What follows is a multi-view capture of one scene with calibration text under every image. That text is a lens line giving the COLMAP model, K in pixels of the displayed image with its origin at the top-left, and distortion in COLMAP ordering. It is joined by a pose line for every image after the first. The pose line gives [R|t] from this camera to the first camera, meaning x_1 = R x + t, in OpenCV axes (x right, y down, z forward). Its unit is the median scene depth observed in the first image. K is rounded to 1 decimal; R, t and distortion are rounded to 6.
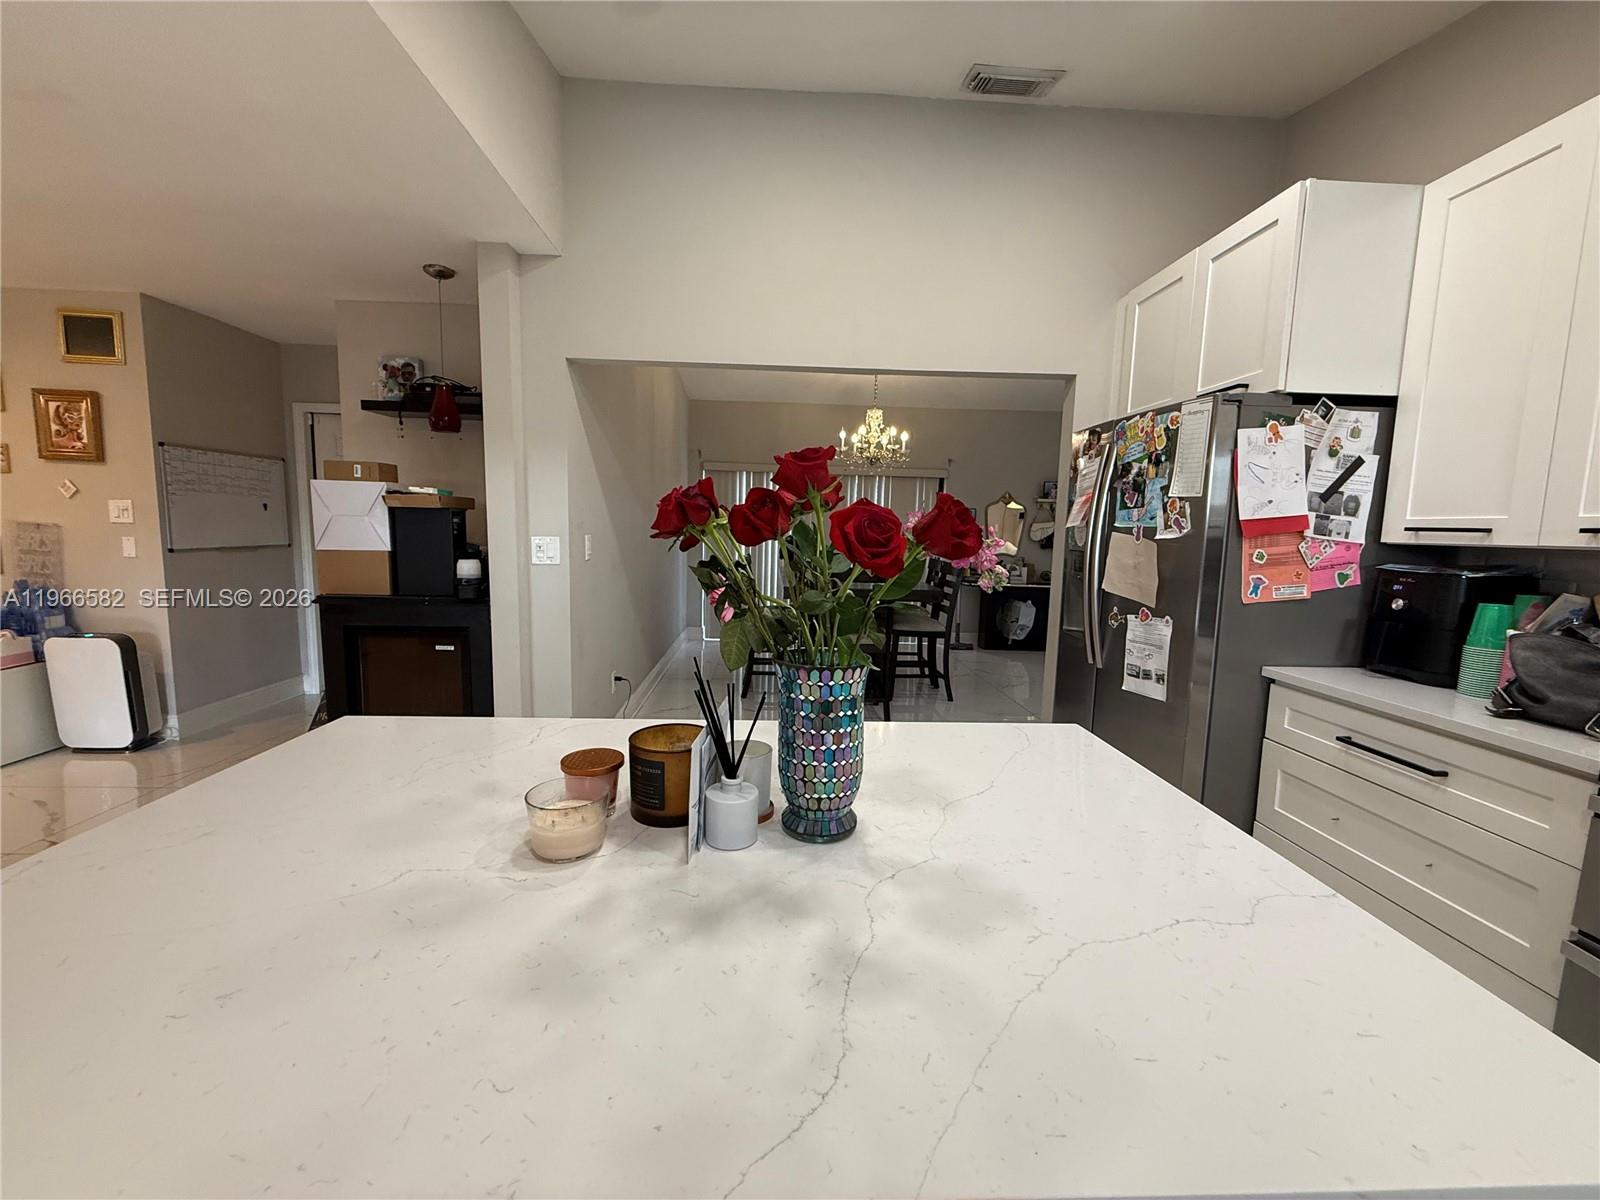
lens RADIAL K [[632.8, 0, 798.9], [0, 632.8, 600.8], [0, 0, 1]] dist [0.000588, -0.000227]
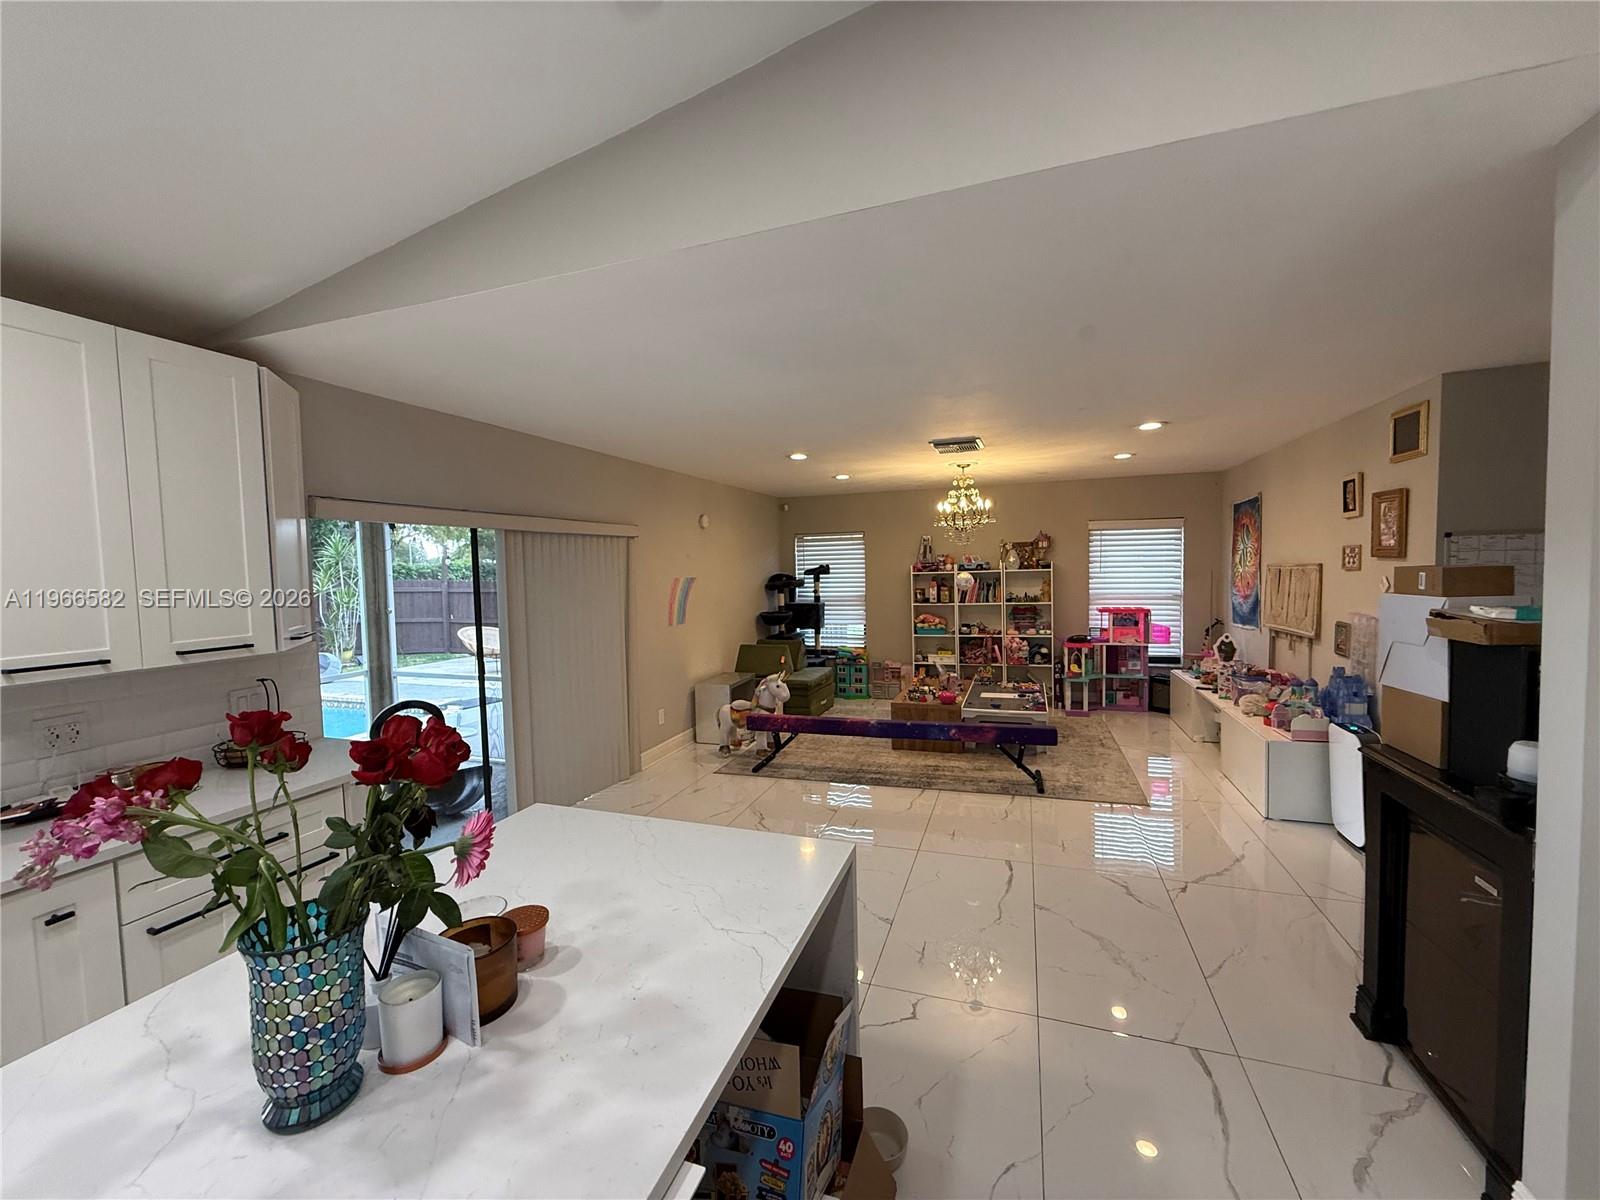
lens RADIAL K [[632.8, 0, 798.9], [0, 632.8, 600.8], [0, 0, 1]] dist [0.000588, -0.000227]
pose [[-0.372271, 0.031153, -0.927601, 0.238452], [-0.095068, 0.992900, 0.071499, -0.200377], [0.923242, 0.114802, -0.366666, 0.746346]]
